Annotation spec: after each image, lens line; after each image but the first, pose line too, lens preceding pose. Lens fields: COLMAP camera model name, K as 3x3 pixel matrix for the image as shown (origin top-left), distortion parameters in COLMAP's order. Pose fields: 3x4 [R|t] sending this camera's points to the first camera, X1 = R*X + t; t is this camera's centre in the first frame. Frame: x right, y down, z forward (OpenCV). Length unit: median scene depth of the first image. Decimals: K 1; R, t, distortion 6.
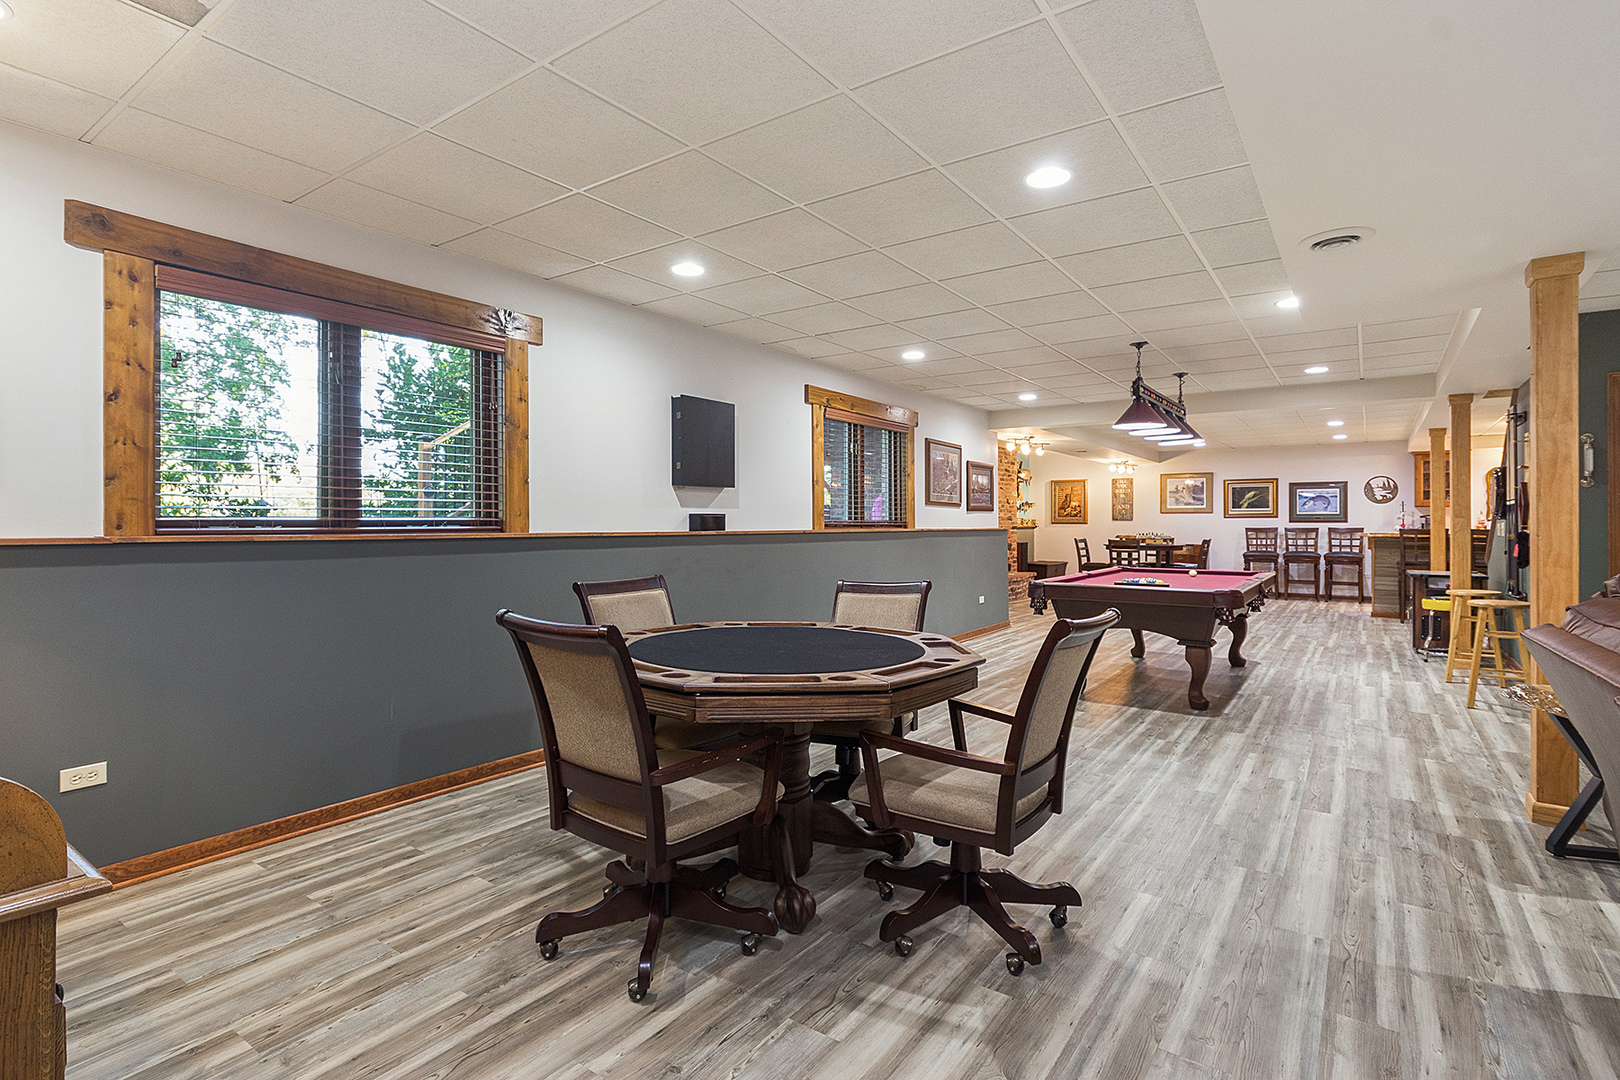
lens RADIAL K [[792.1, 0, 804.2], [0, 792.1, 520.3], [0, 0, 1]] dist [0.001578, 0.000816]
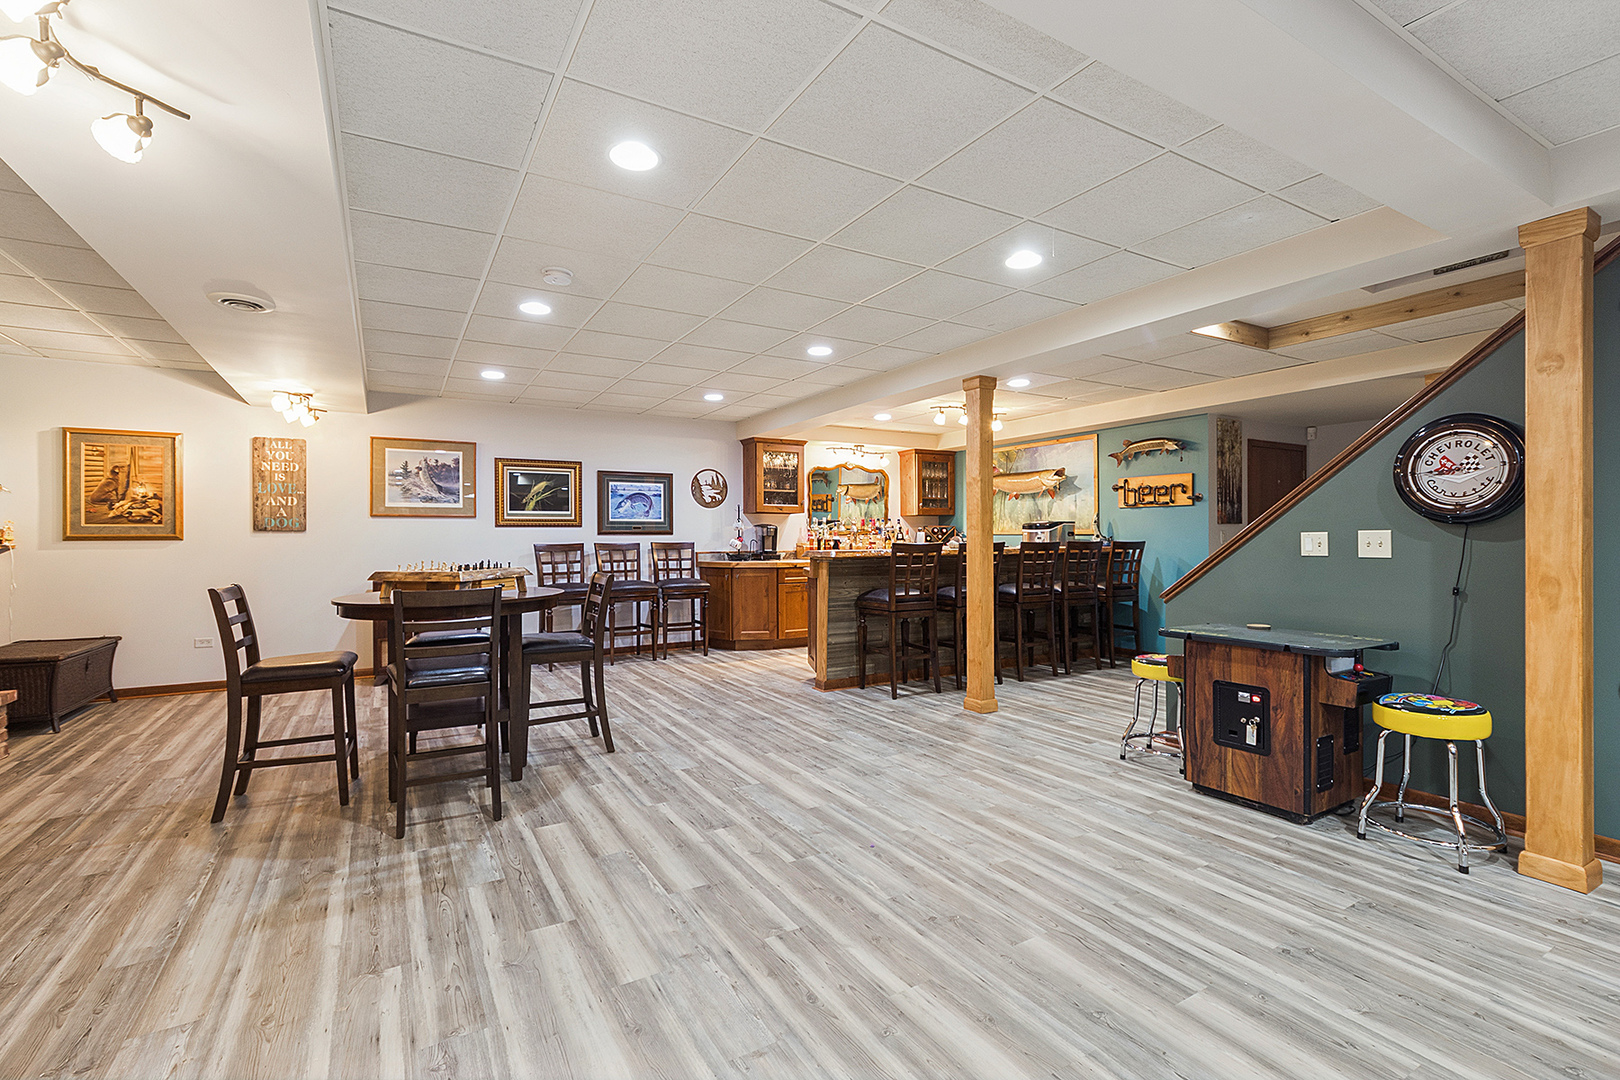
lens RADIAL K [[714.4, 0, 796.1], [0, 714.4, 540.9], [0, 0, 1]] dist [0.000509, -0.000348]
pose [[0.418713, -0.009629, 0.908068, 0.181677], [0.001952, 0.999951, 0.009704, 0.002418], [-0.908117, -0.002291, 0.418711, 0.660056]]
